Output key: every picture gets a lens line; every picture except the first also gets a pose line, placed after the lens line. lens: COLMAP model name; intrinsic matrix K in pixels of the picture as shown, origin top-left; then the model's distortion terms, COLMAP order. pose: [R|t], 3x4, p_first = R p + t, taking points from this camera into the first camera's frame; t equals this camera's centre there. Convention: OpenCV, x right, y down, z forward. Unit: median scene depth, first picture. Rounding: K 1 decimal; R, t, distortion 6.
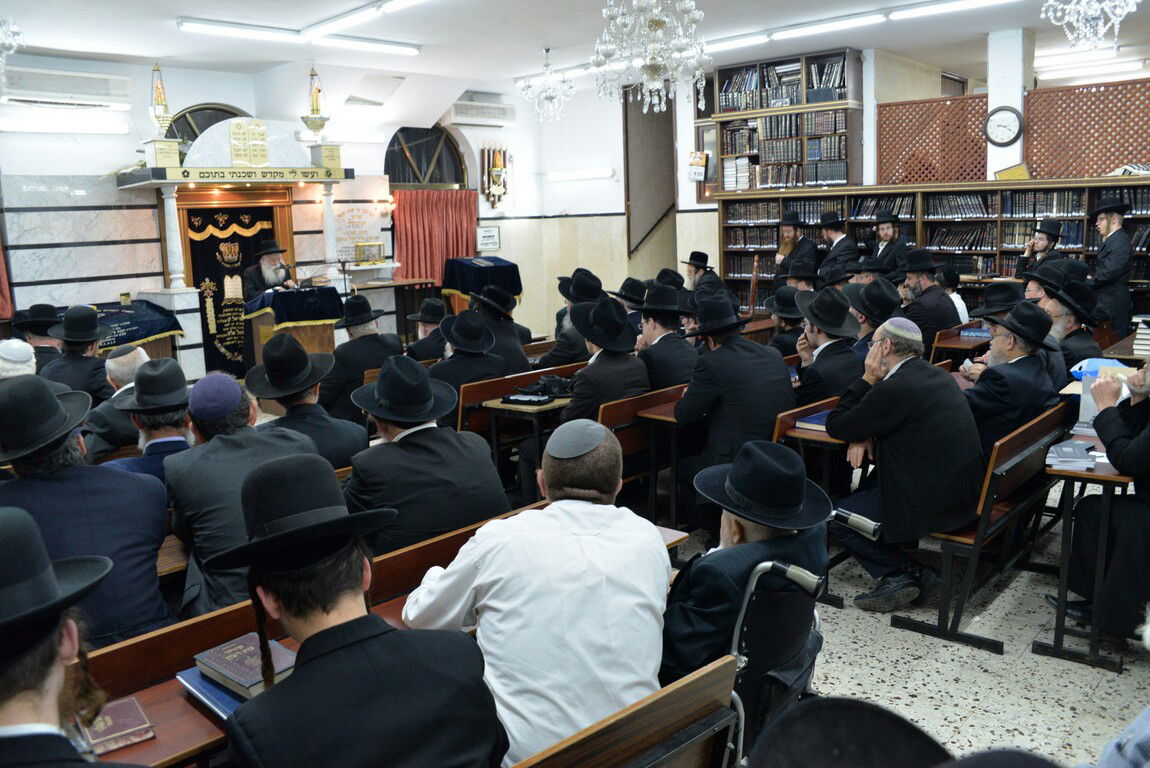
lens RADIAL K [[922.8, 0, 575.0], [0, 922.8, 384.0], [0, 0, 1]] dist [-0.191653, 0.144314]
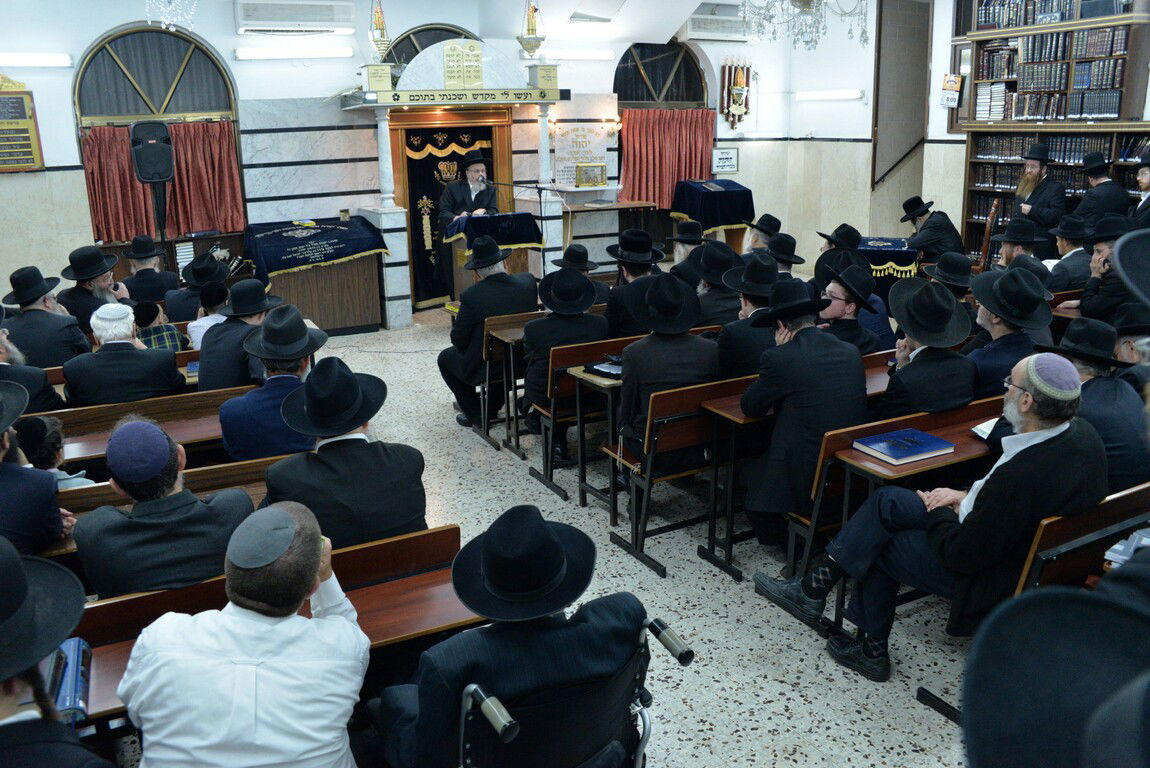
lens RADIAL K [[922.8, 0, 575.0], [0, 922.8, 384.0], [0, 0, 1]] dist [-0.191653, 0.144314]
pose [[0.939740, 0.103464, -0.325860, 0.110328], [-0.066791, 0.990303, 0.121813, -0.040546], [0.335303, -0.092708, 0.937538, 0.049064]]
